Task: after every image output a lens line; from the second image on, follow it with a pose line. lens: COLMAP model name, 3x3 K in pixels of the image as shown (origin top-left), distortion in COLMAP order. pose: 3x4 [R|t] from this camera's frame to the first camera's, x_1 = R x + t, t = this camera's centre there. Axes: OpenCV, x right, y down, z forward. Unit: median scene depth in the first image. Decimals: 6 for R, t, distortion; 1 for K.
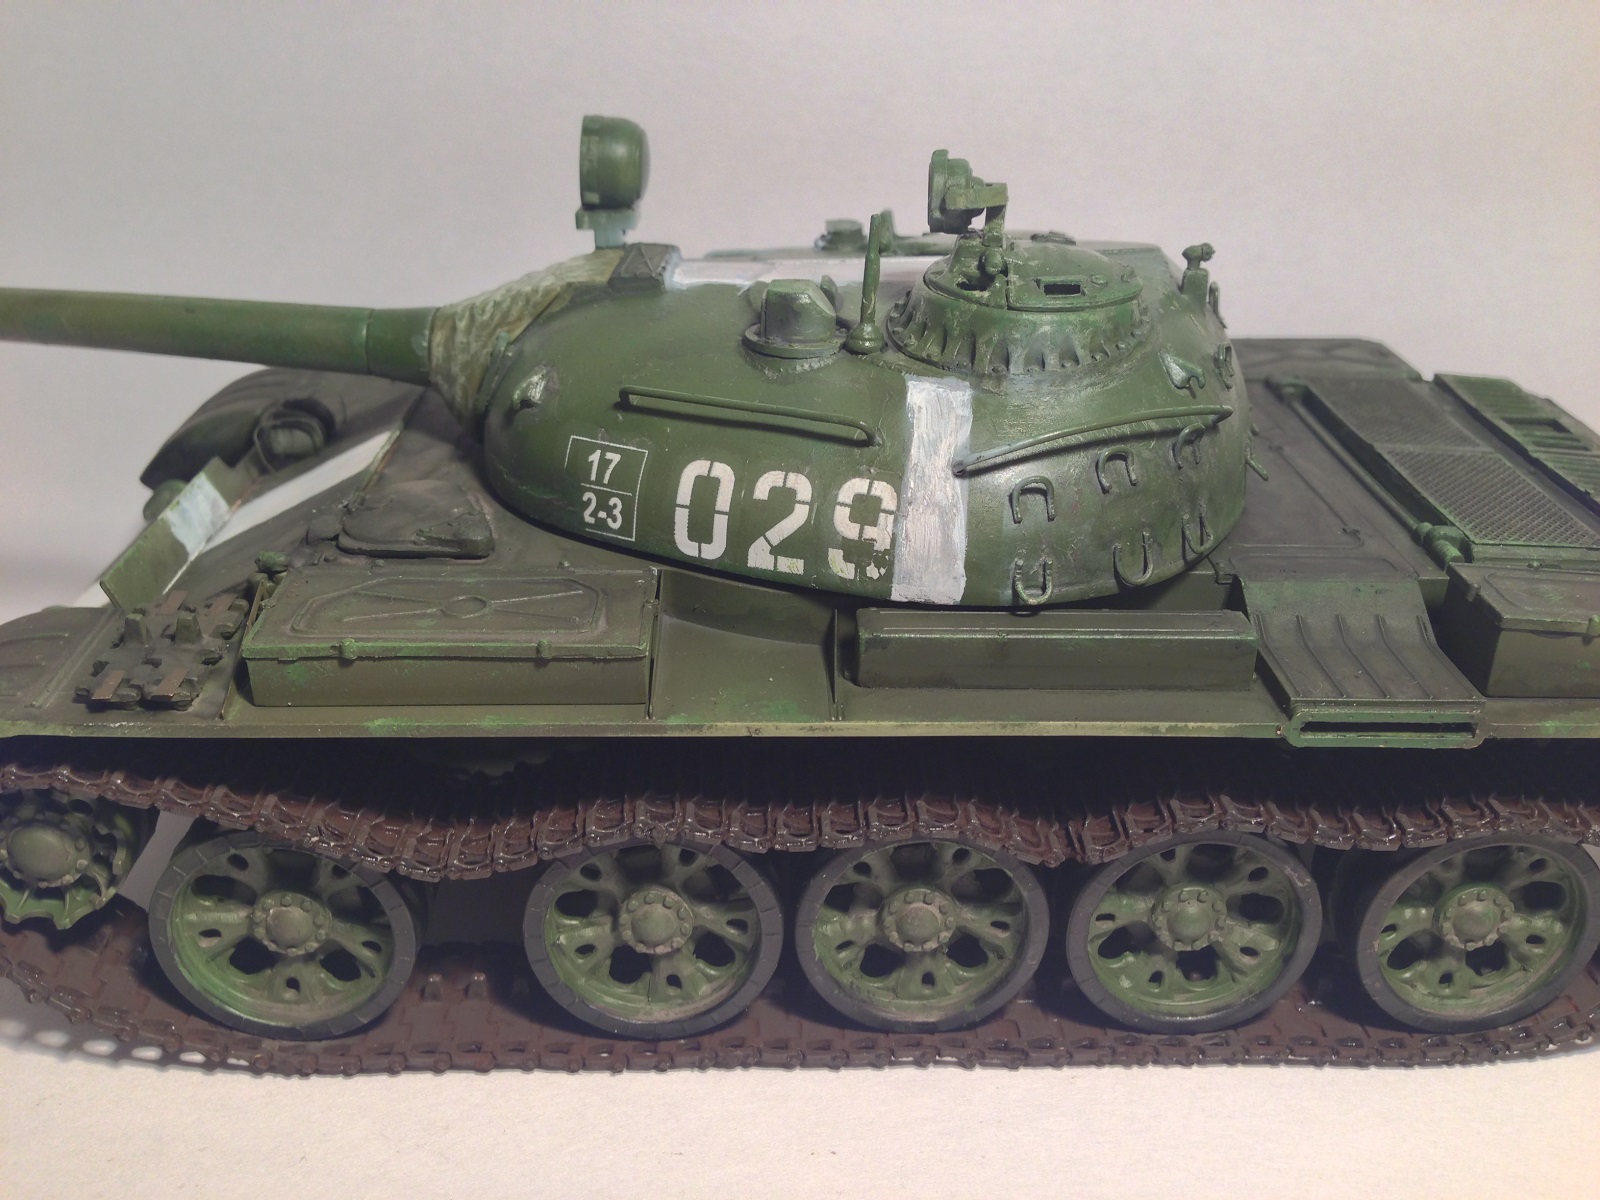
lens RADIAL K [[1509.7, 0, 800.0], [0, 1509.7, 600.0], [0, 0, 1]] dist [0.010988, 0.005867]
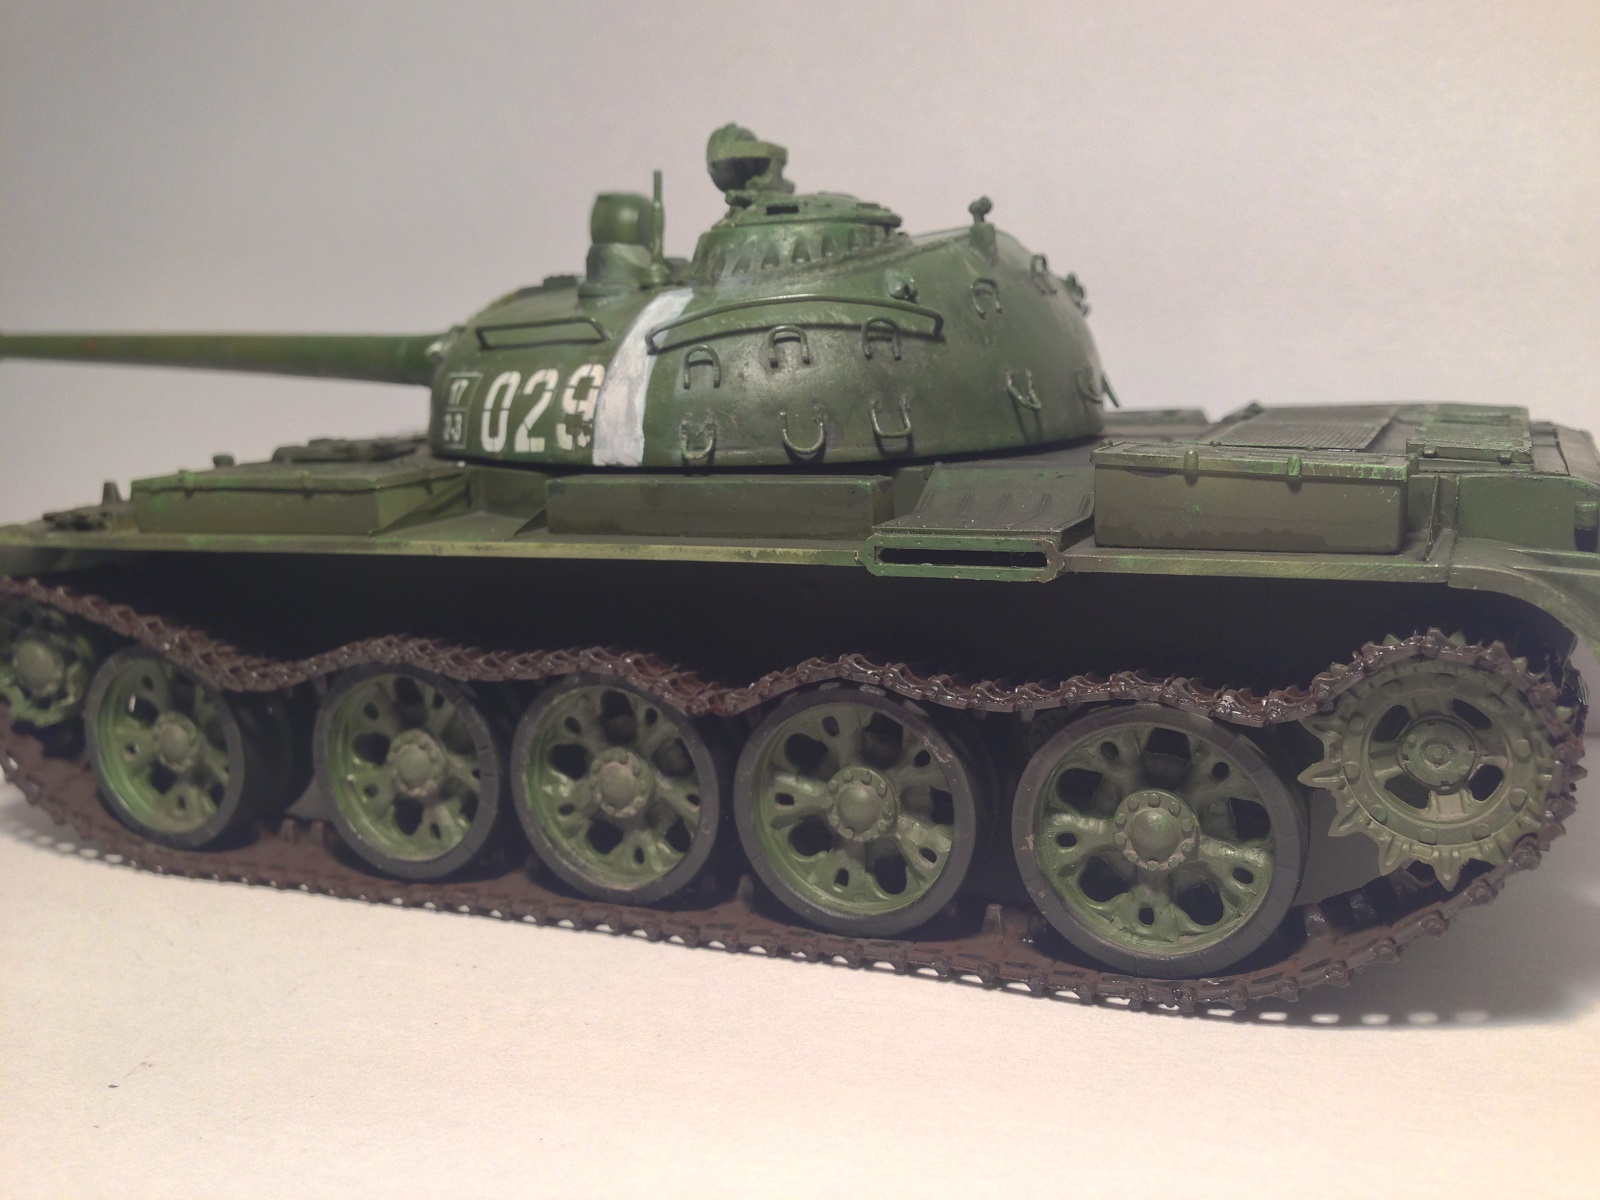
lens RADIAL K [[1559.3, 0, 800.0], [0, 1559.3, 600.0], [0, 0, 1]] dist [0.022750, 0.025744]
pose [[0.895460, 0.018406, -0.444761, 0.712374], [-0.138207, 0.961264, -0.238477, 0.350782], [0.423143, 0.275015, 0.863317, 0.083744]]
